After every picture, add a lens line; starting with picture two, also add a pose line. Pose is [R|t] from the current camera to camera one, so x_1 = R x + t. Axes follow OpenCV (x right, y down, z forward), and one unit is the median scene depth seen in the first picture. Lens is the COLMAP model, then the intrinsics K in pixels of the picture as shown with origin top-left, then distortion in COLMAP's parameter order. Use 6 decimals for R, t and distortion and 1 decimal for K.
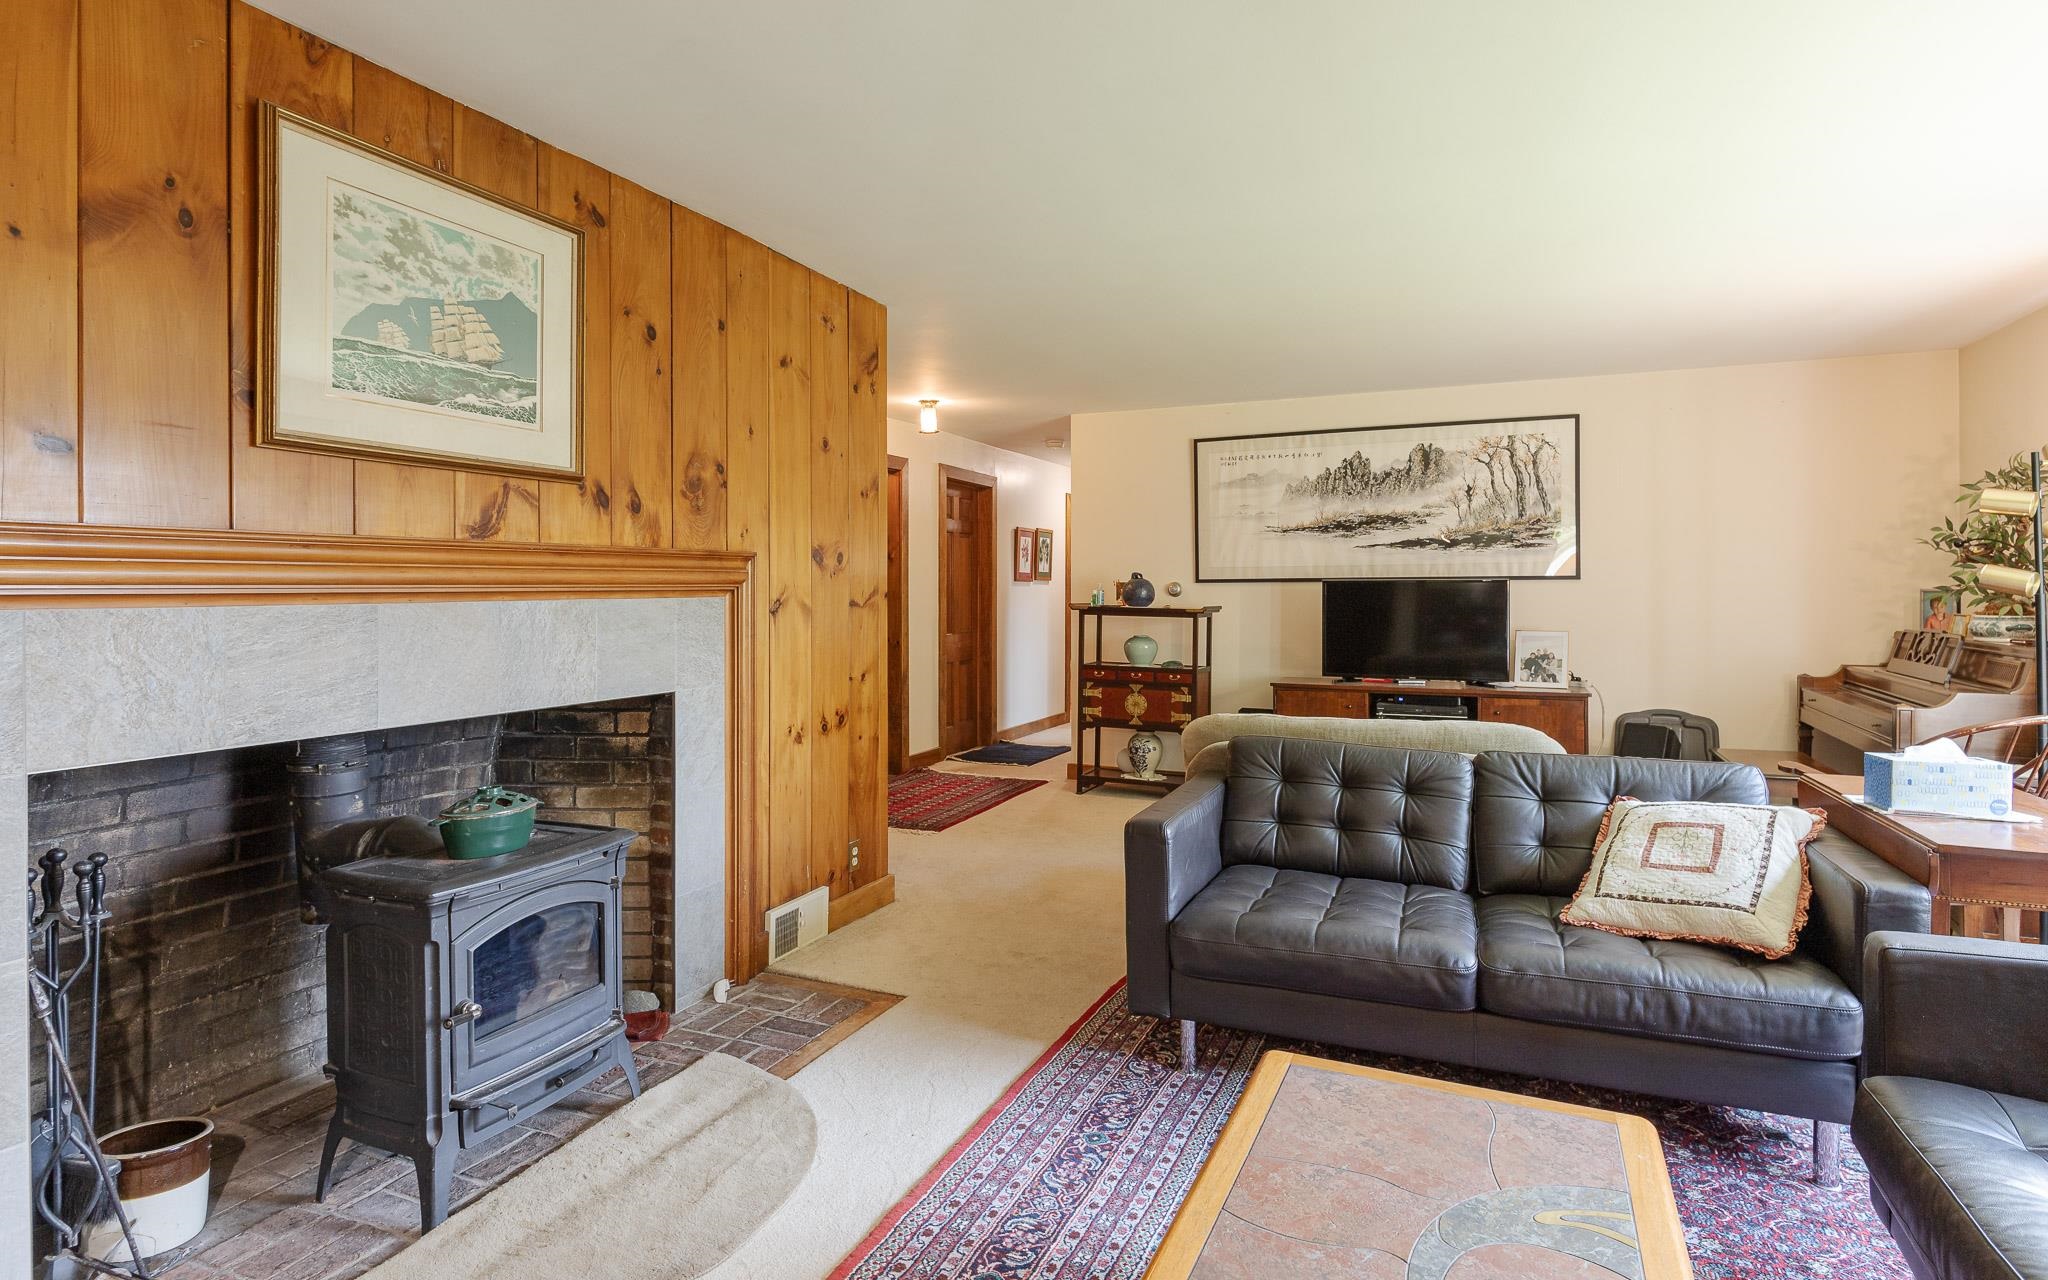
lens RADIAL K [[1075.3, 0, 1024.0], [0, 1075.3, 640.0], [0, 0, 1]] dist [-0.000754, -0.001614]
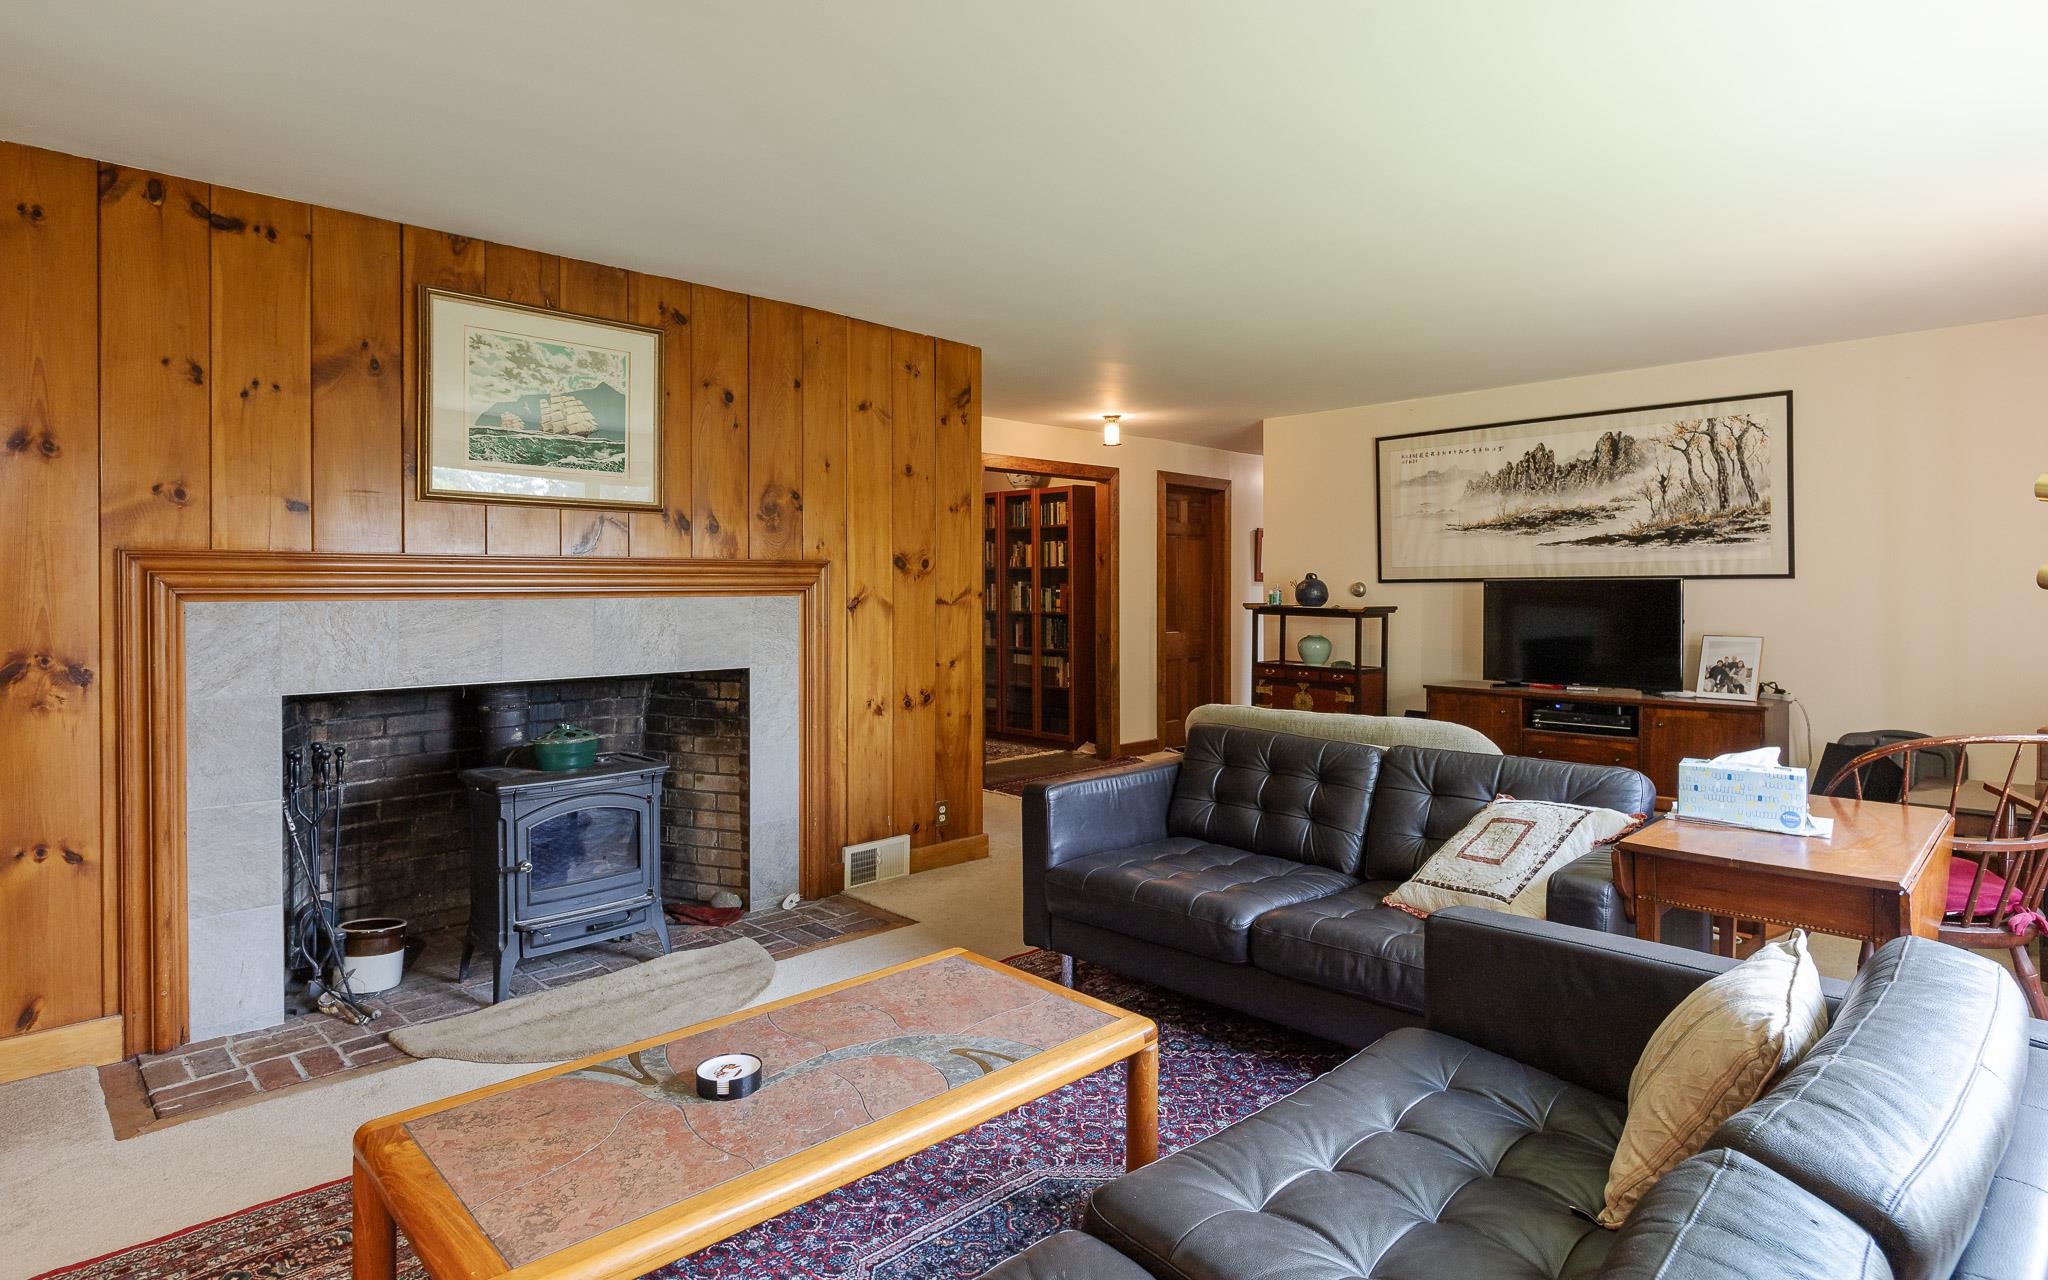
lens RADIAL K [[1087.7, 0, 1015.7], [0, 1087.7, 648.3], [0, 0, 1]] dist [0.000449, -0.001076]
pose [[0.927131, 0.020437, -0.374180, 0.471935], [-0.017697, 0.999786, 0.010756, 0.004439], [0.374319, -0.003350, 0.927294, -0.112503]]
